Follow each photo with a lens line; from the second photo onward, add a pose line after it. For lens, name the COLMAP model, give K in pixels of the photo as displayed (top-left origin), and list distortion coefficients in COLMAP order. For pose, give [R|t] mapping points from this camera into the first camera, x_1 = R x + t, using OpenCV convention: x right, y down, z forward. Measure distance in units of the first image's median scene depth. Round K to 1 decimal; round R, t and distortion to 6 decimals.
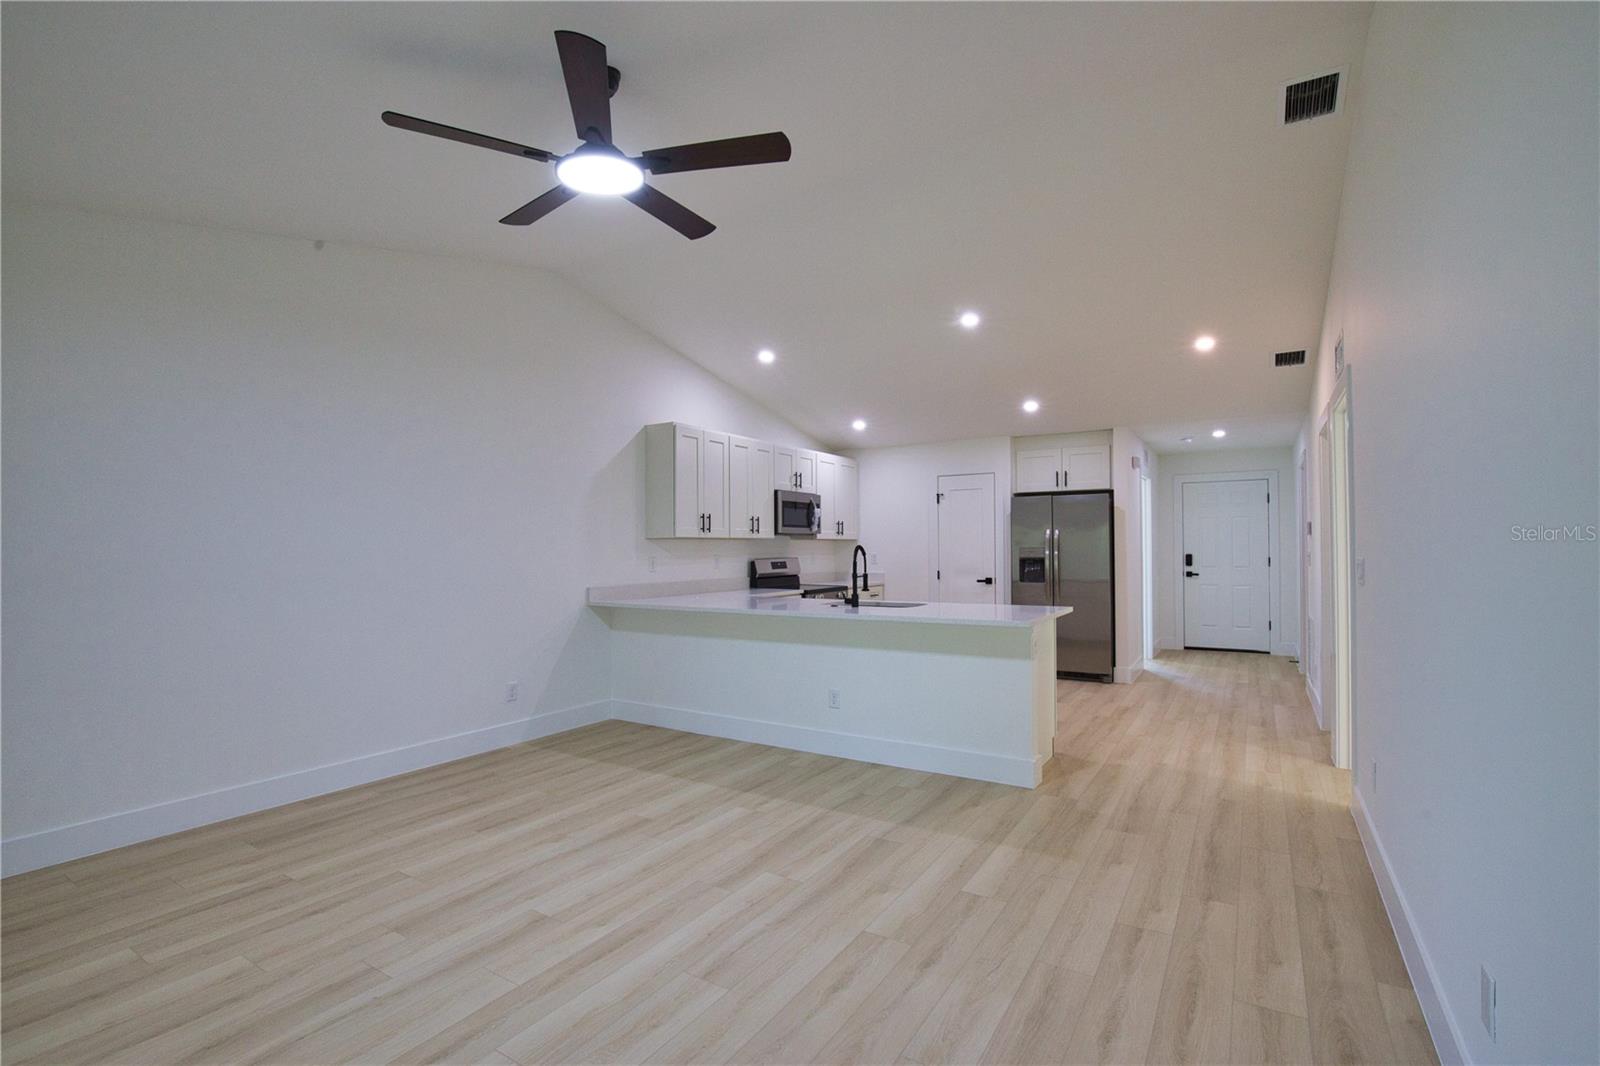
lens RADIAL K [[728.9, 0, 806.8], [0, 728.9, 541.0], [0, 0, 1]] dist [-0.037008, 0.007652]
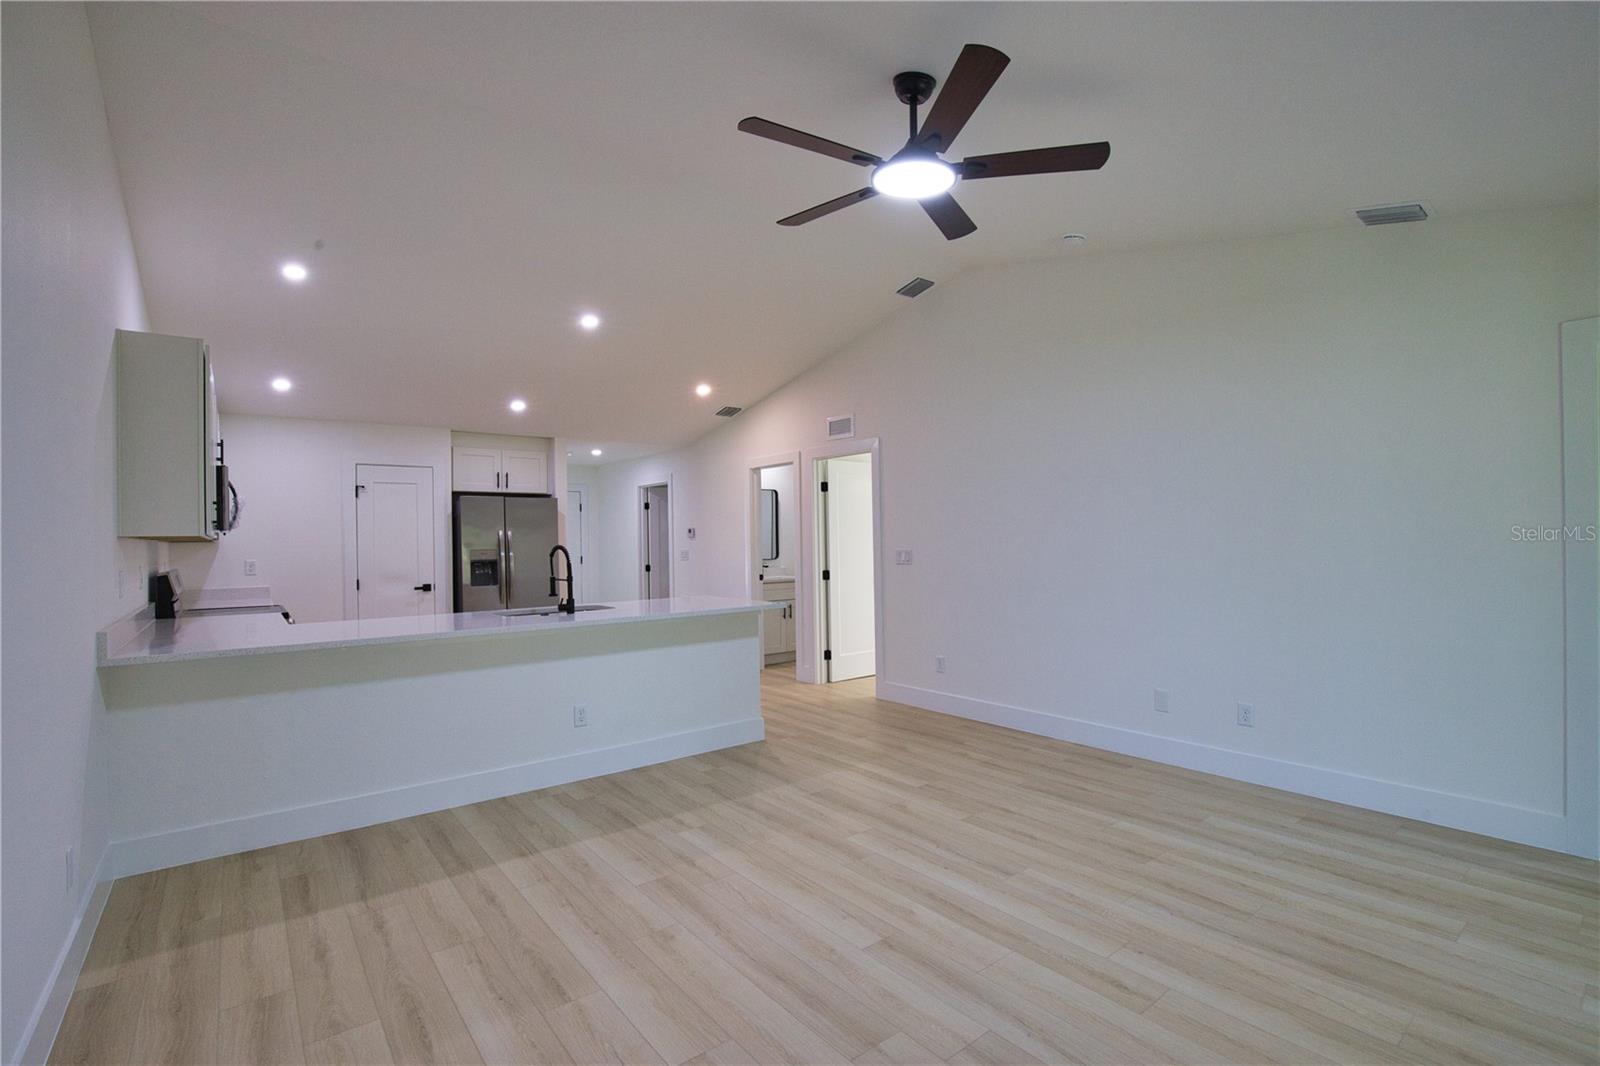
lens RADIAL K [[731.4, 0, 806.4], [0, 731.4, 544.3], [0, 0, 1]] dist [-0.034490, 0.007504]
pose [[0.335596, -0.003745, 0.941998, -0.807416], [0.005780, 0.999981, 0.001916, 0.005212], [-0.941988, 0.004802, 0.335612, 0.490942]]
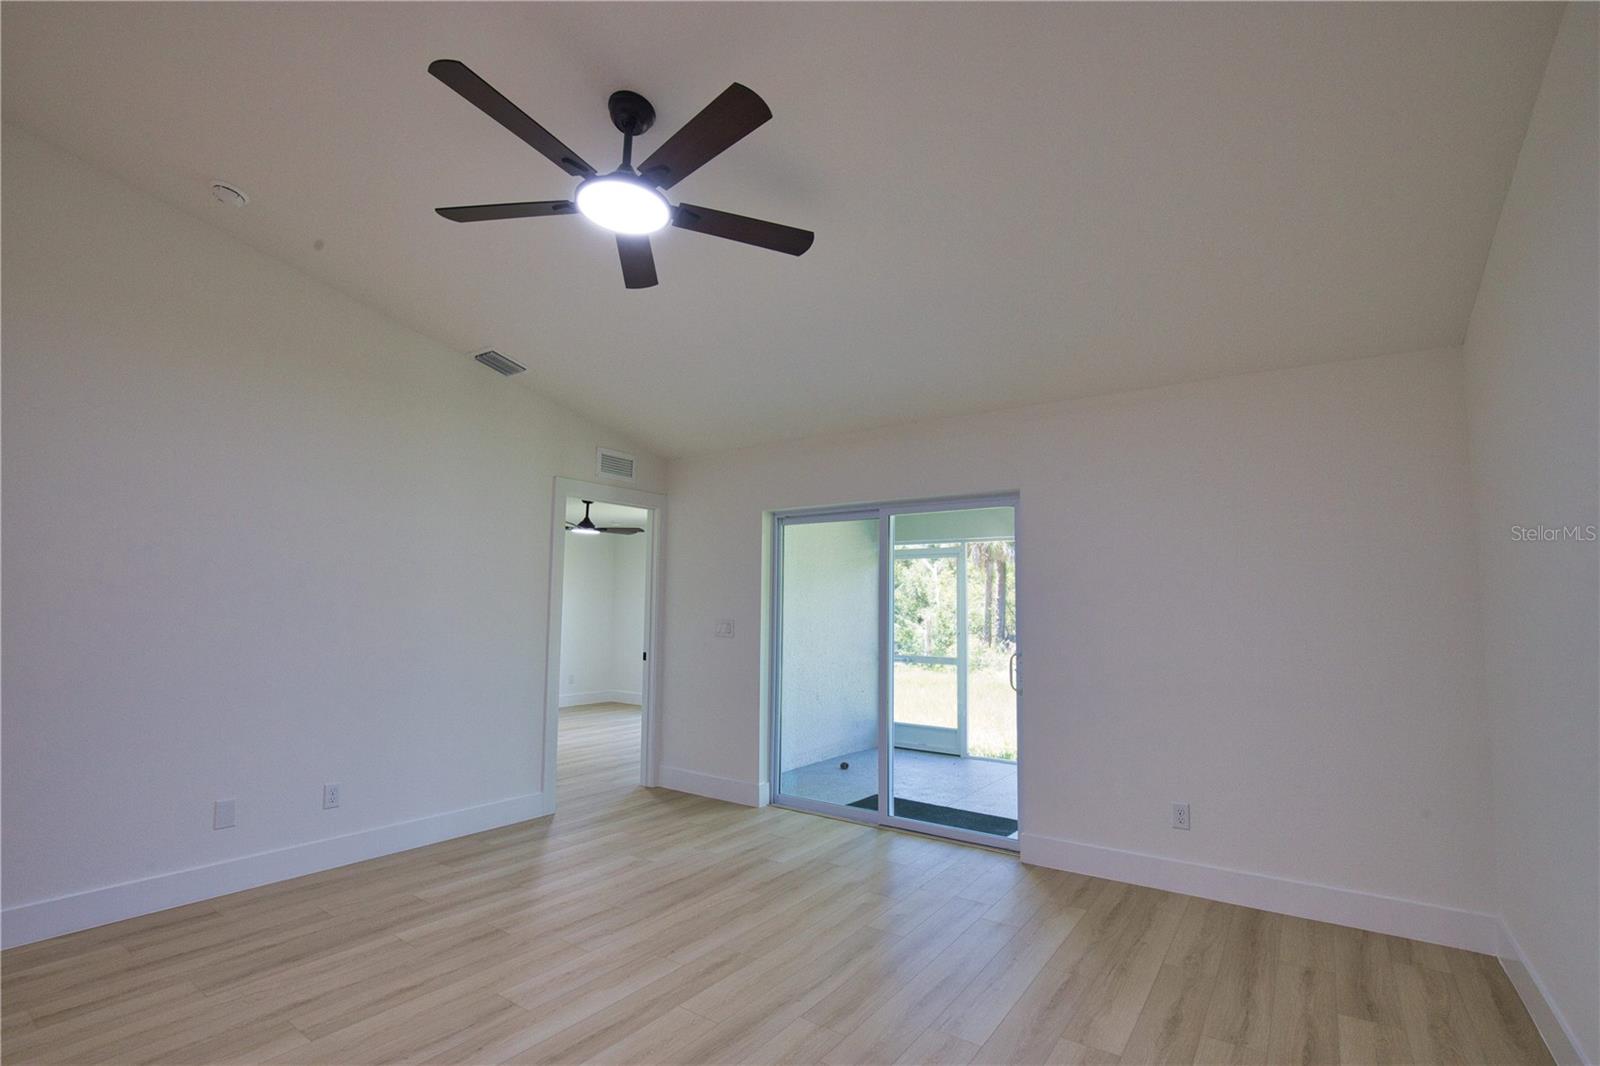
lens RADIAL K [[731.4, 0, 806.4], [0, 731.4, 544.3], [0, 0, 1]] dist [-0.034490, 0.007504]
pose [[-0.998221, 0.001324, 0.059602, -0.354255], [-0.004370, 0.995439, -0.095298, 0.006982], [-0.059457, -0.095389, -0.993663, 1.152116]]
